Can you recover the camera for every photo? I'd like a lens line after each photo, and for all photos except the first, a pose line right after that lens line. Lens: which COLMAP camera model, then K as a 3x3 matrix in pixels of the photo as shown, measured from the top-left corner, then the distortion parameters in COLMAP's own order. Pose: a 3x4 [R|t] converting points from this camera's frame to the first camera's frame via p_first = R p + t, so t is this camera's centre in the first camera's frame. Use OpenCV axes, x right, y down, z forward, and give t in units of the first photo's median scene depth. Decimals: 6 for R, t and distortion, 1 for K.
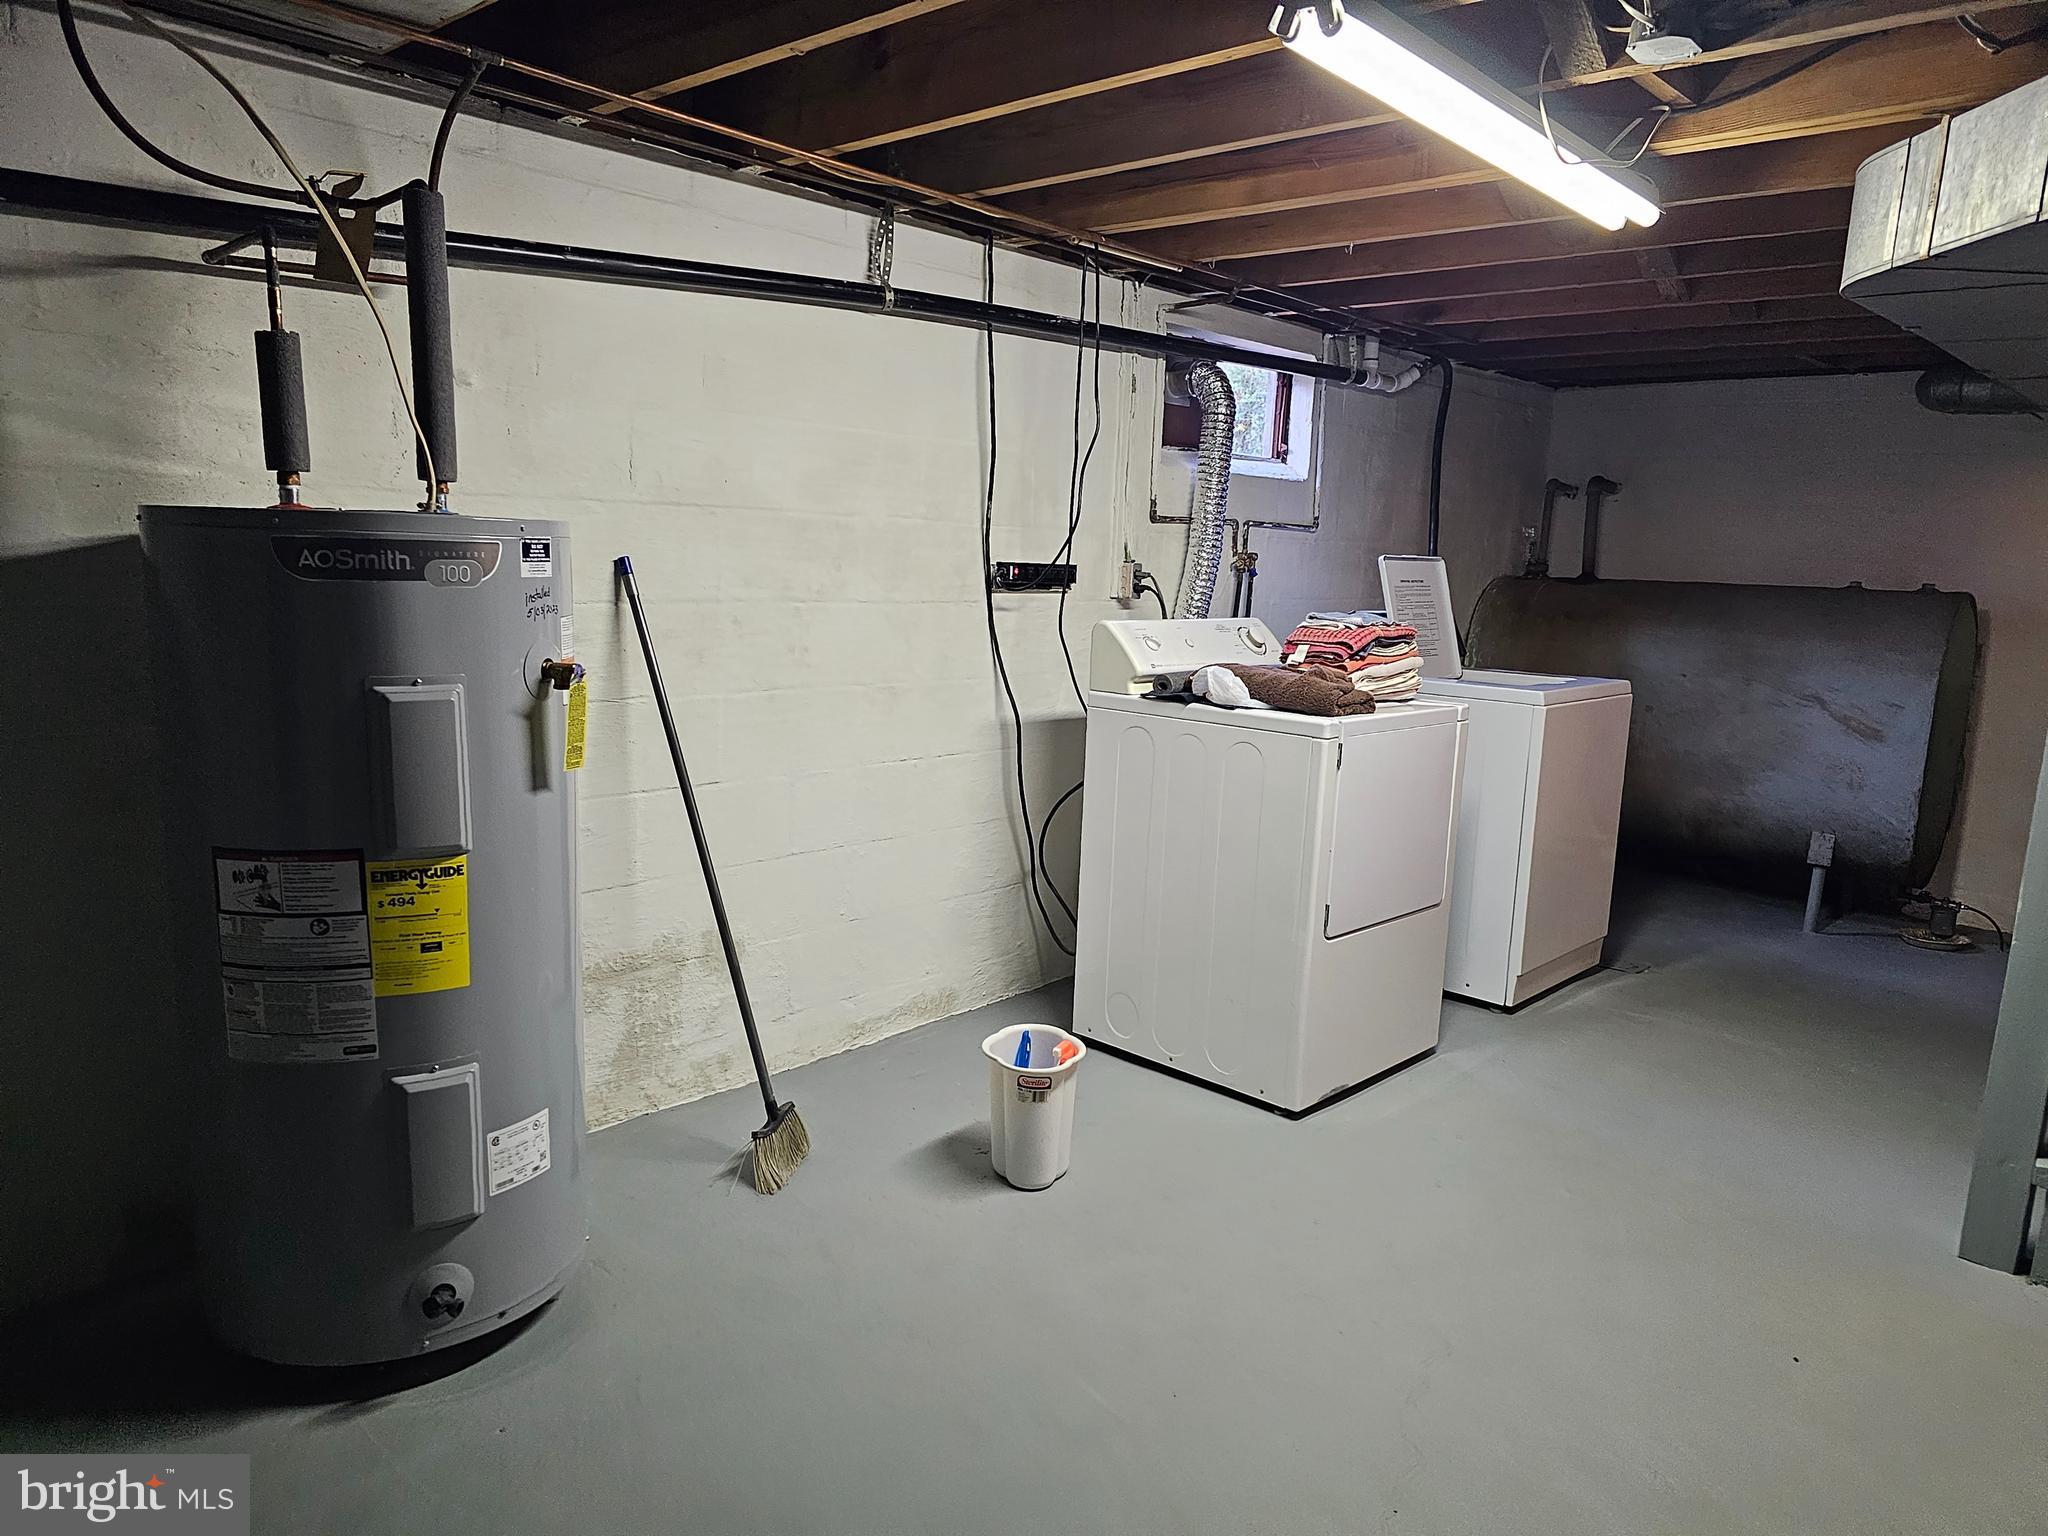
lens RADIAL K [[1388.0, 0, 1030.8], [0, 1388.0, 785.4], [0, 0, 1]] dist [0.116564, -0.143635]
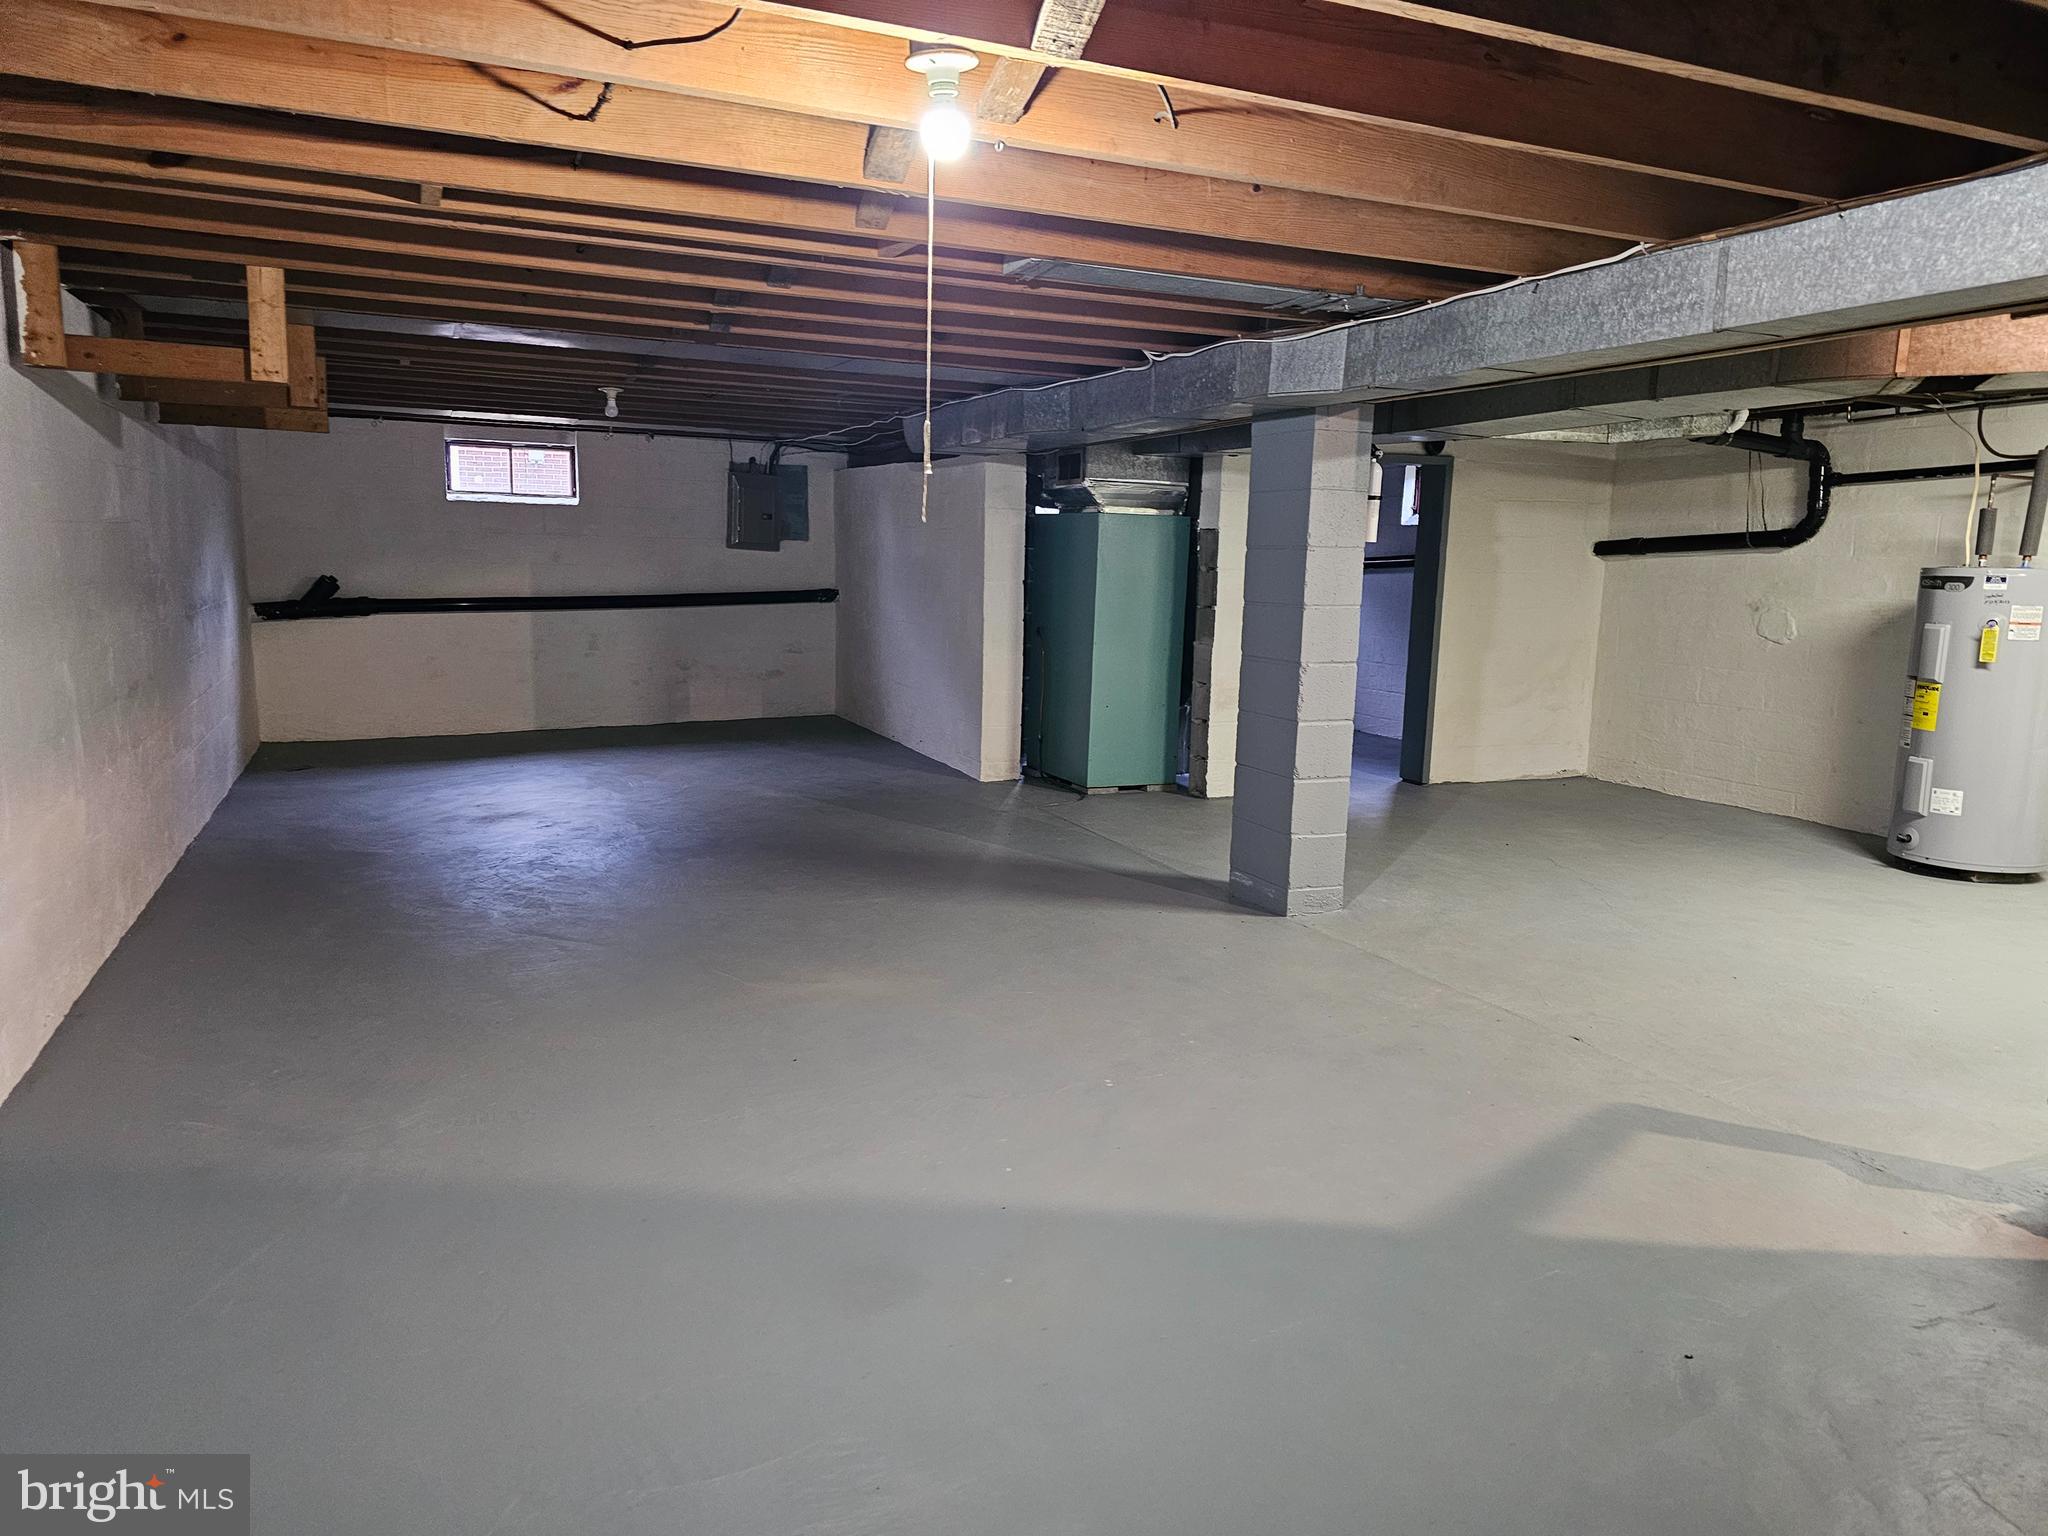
lens RADIAL K [[1388.0, 0, 1030.8], [0, 1388.0, 785.4], [0, 0, 1]] dist [0.116564, -0.143635]
pose [[-0.410487, 0.096496, -0.906746, 1.757483], [-0.190707, 0.963310, 0.188849, 0.031579], [0.891702, 0.250443, -0.377024, 0.285548]]
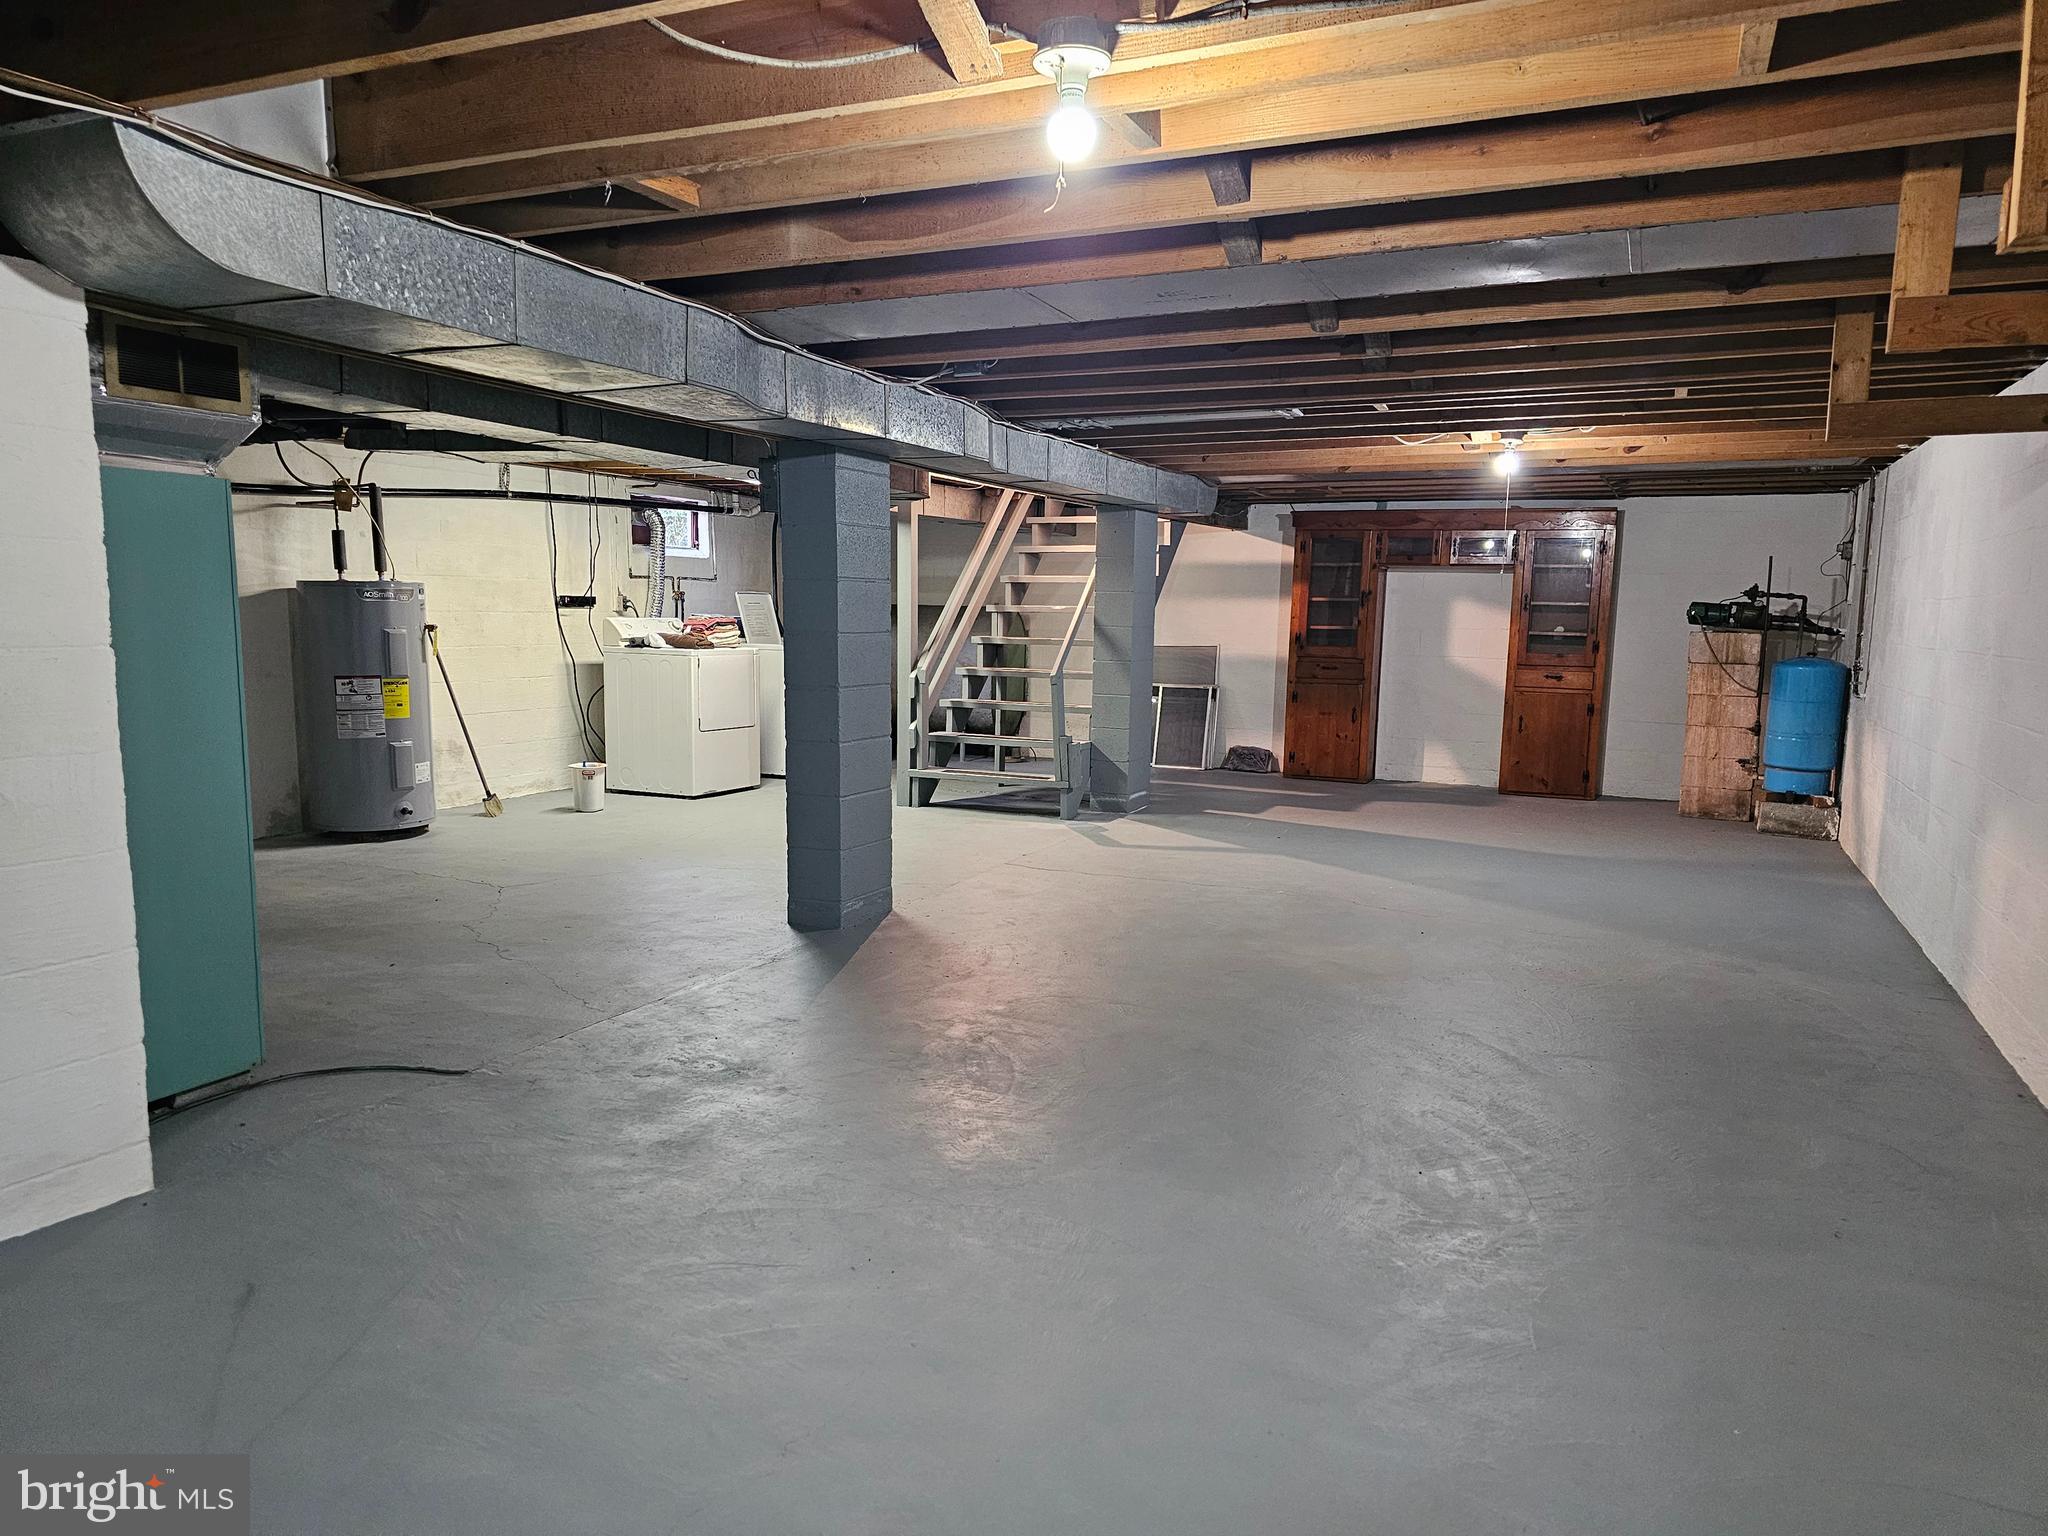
lens RADIAL K [[1388.0, 0, 1030.8], [0, 1388.0, 785.4], [0, 0, 1]] dist [0.116564, -0.143635]
pose [[0.951183, -0.060718, 0.302597, -0.005211], [0.070185, 0.997323, -0.020498, 0.287066], [-0.300542, 0.040735, 0.952898, -1.620383]]
